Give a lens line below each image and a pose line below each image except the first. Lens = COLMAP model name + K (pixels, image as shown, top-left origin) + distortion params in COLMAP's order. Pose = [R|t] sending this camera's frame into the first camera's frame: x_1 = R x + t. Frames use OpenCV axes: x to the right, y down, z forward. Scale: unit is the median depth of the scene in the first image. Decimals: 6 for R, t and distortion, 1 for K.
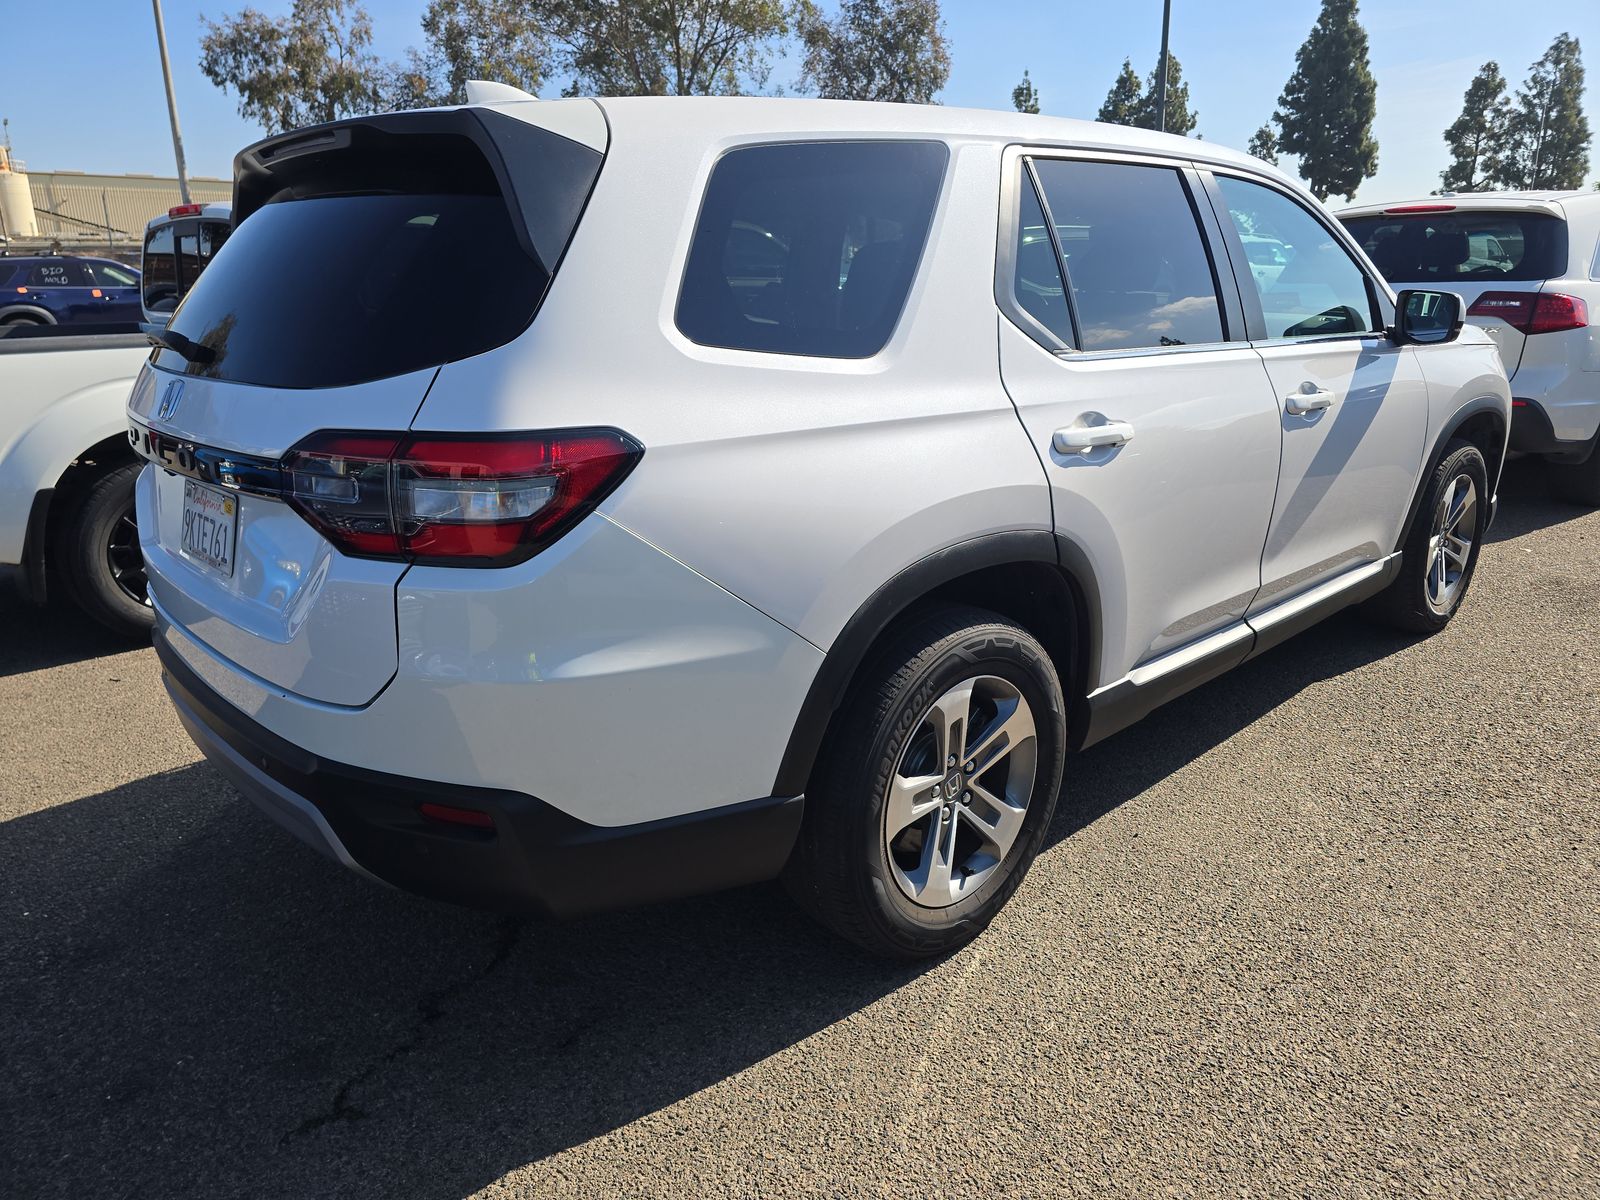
lens RADIAL K [[1158.9, 0, 800.0], [0, 1158.9, 600.0], [0, 0, 1]] dist [0.002078, -0.000039]
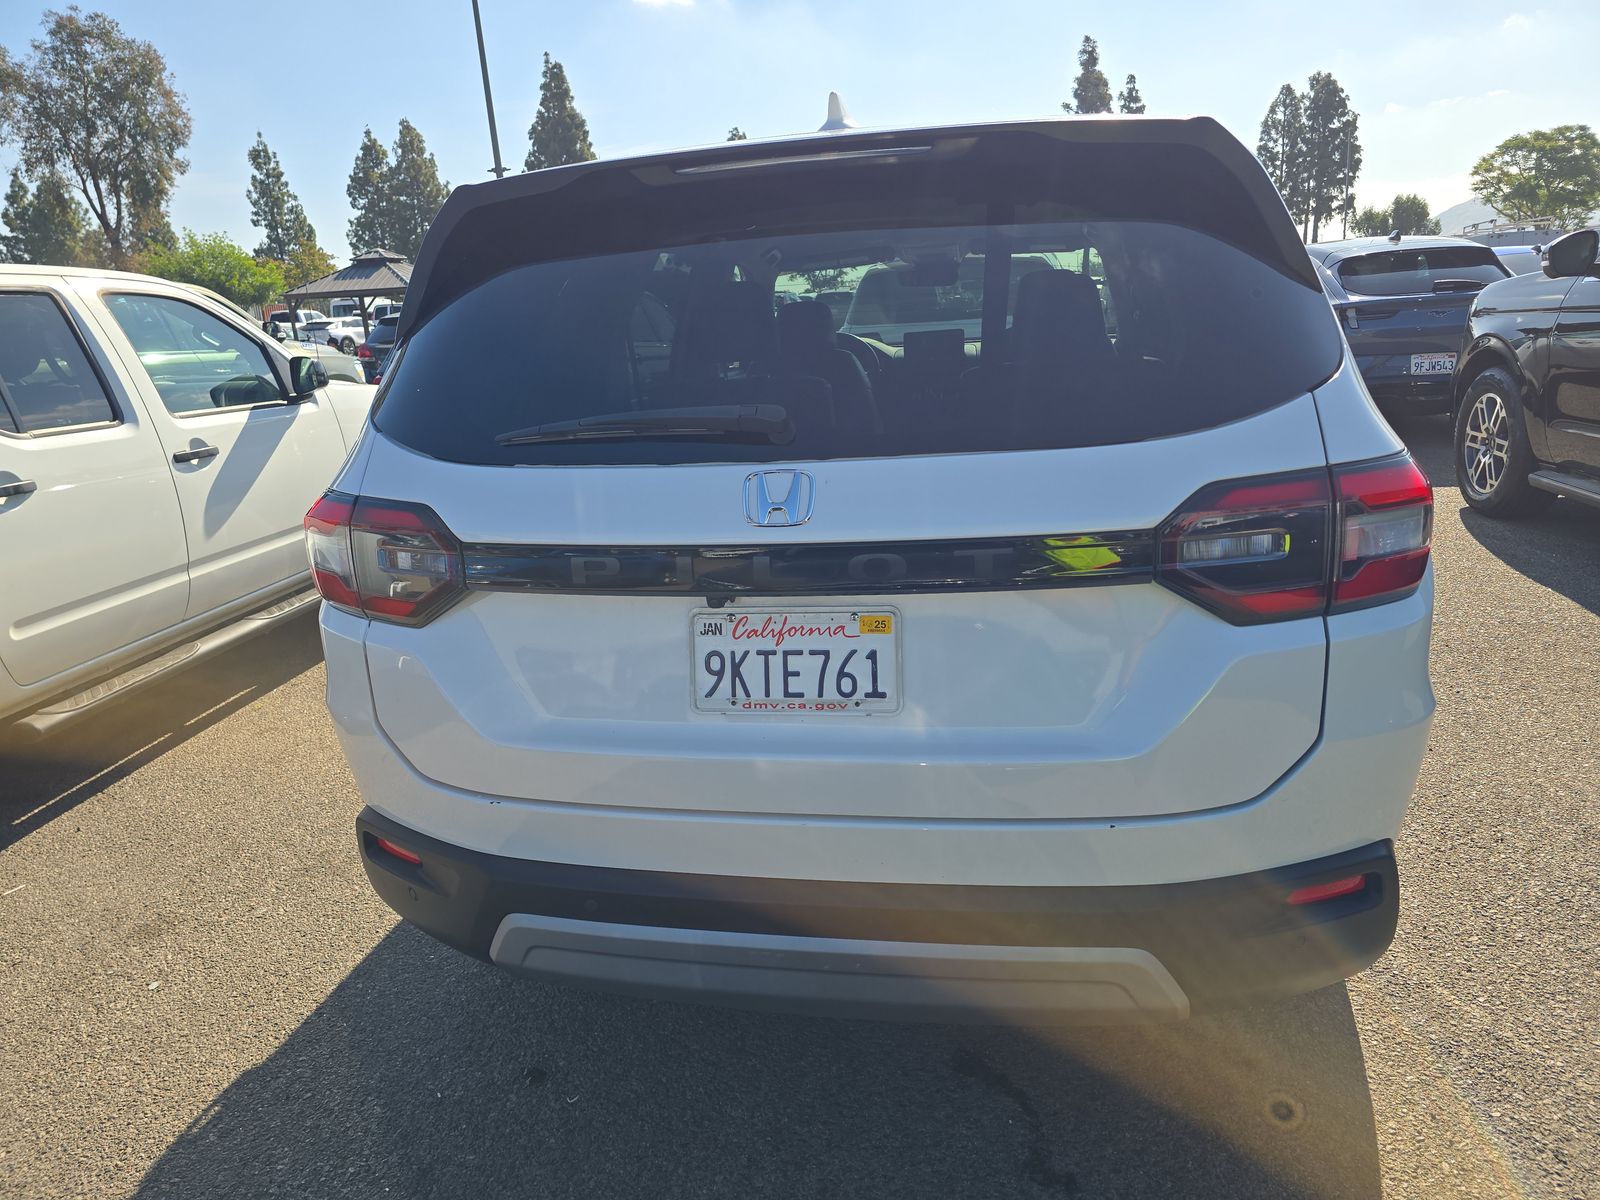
lens RADIAL K [[1158.9, 0, 800.0], [0, 1158.9, 600.0], [0, 0, 1]] dist [0.002078, -0.000039]
pose [[0.839144, -0.193373, 0.508374, -0.880820], [0.215227, 0.976430, 0.016147, -0.114251], [-0.499514, 0.095866, 0.860985, 0.361560]]
